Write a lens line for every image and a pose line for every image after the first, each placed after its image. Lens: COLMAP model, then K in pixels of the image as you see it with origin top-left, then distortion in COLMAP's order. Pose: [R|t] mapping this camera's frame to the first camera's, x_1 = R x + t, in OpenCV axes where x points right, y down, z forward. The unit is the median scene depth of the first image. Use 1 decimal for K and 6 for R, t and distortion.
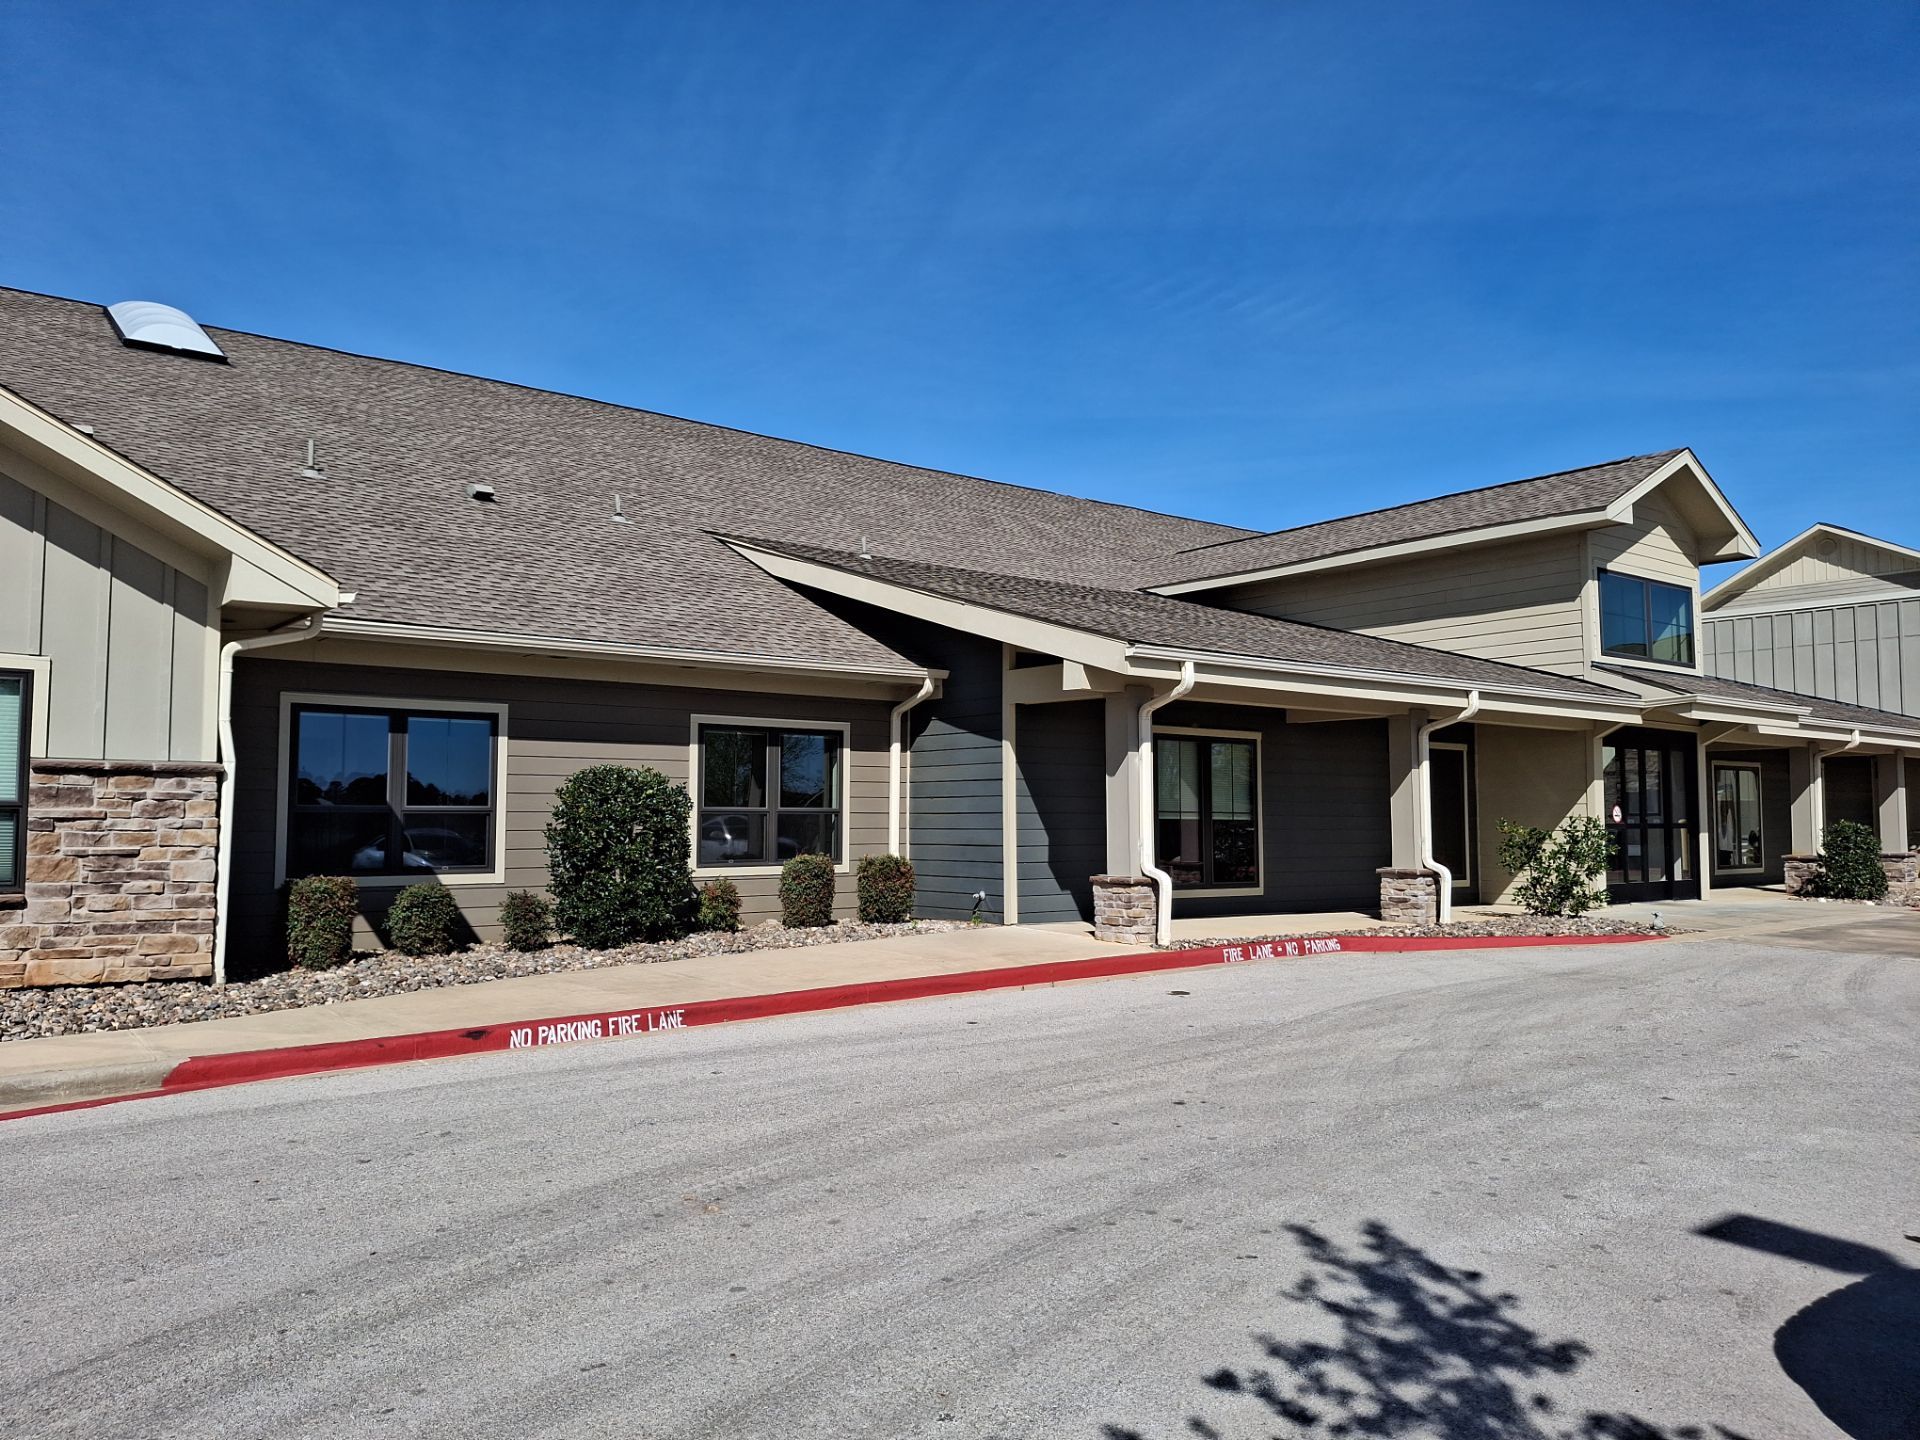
lens RADIAL K [[1387.3, 0, 960.0], [0, 1387.3, 720.0], [0, 0, 1]] dist [0.114159, -0.232923]
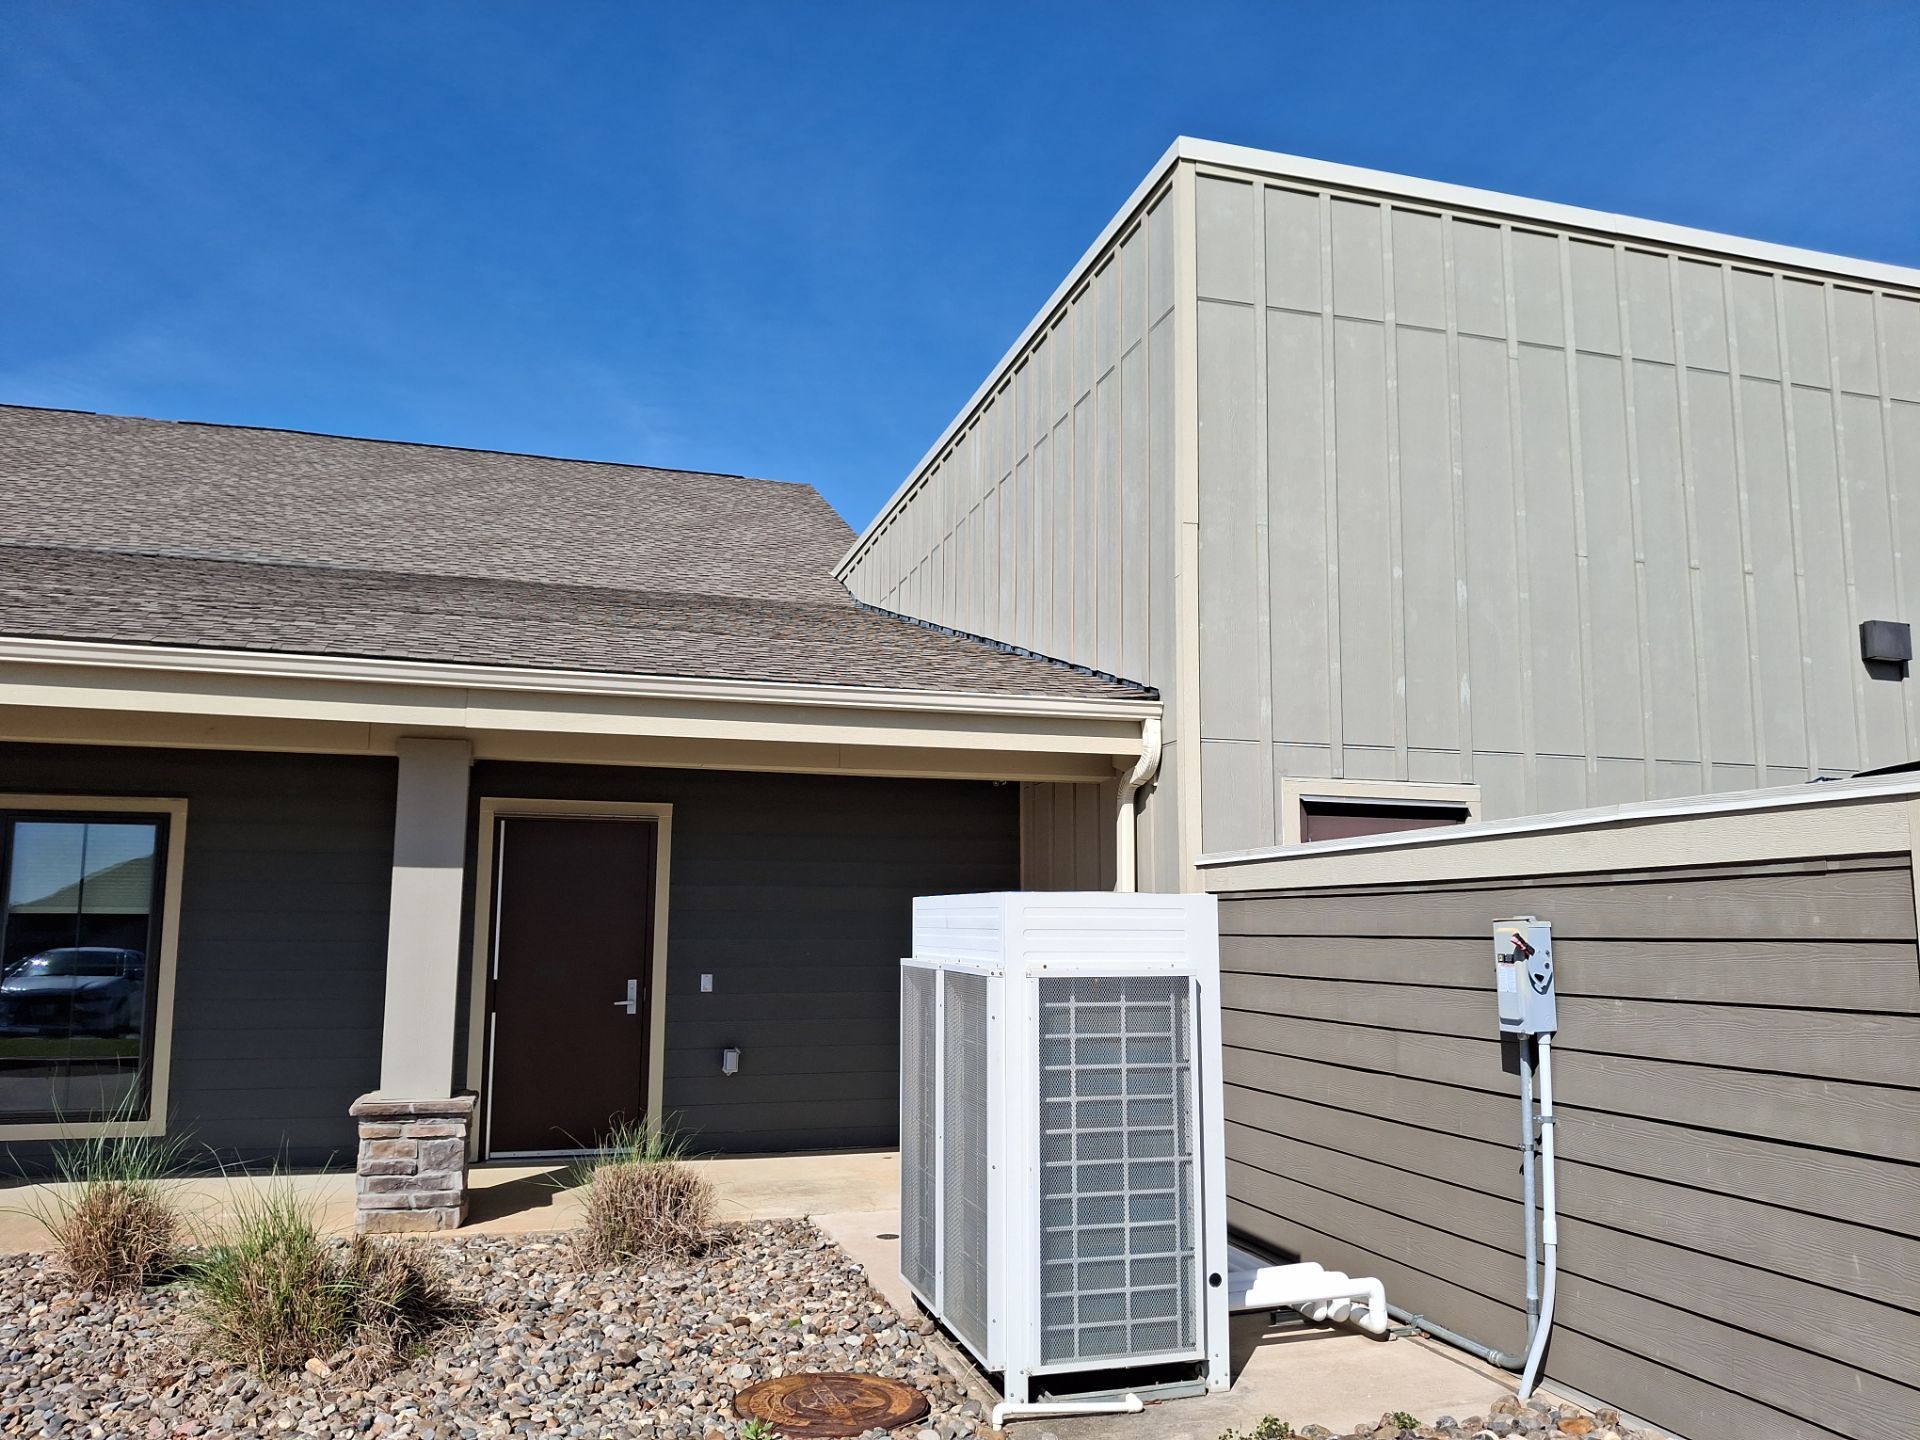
lens RADIAL K [[1387.3, 0, 960.0], [0, 1387.3, 720.0], [0, 0, 1]] dist [0.114159, -0.232923]
pose [[0.932047, -0.053315, -0.358395, 0.674157], [0.024050, 0.996037, -0.085627, 0.031286], [0.361539, 0.071189, 0.929635, 0.662013]]
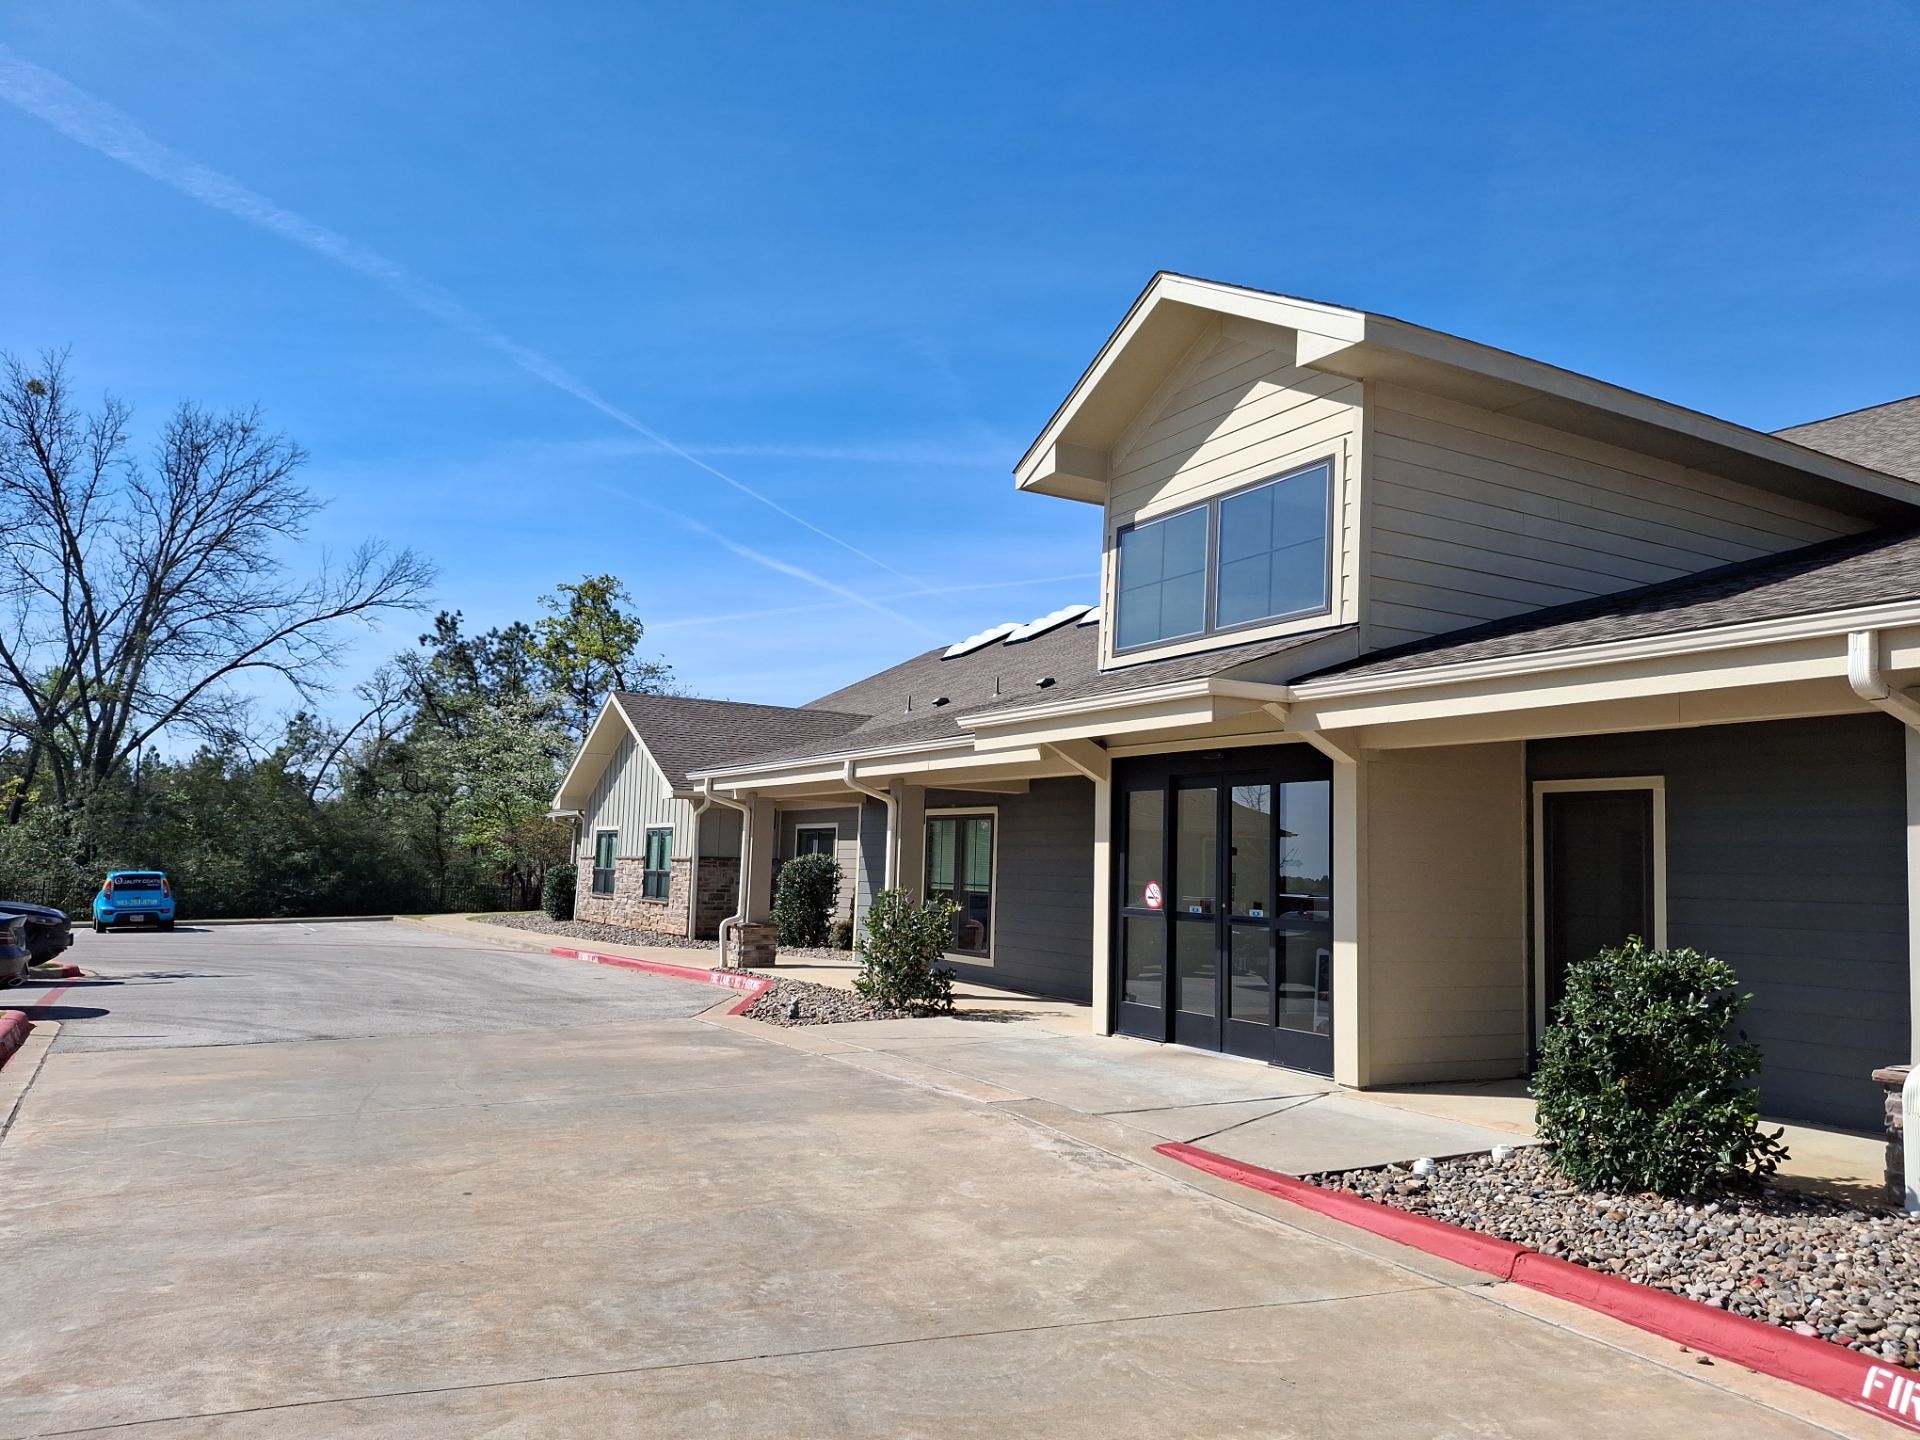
lens RADIAL K [[1387.3, 0, 960.0], [0, 1387.3, 720.0], [0, 0, 1]] dist [0.114159, -0.232923]
pose [[-0.154237, -0.116797, -0.981106, 1.104683], [0.031758, 0.991889, -0.123073, 0.063097], [0.987523, -0.050140, -0.149277, 1.012967]]
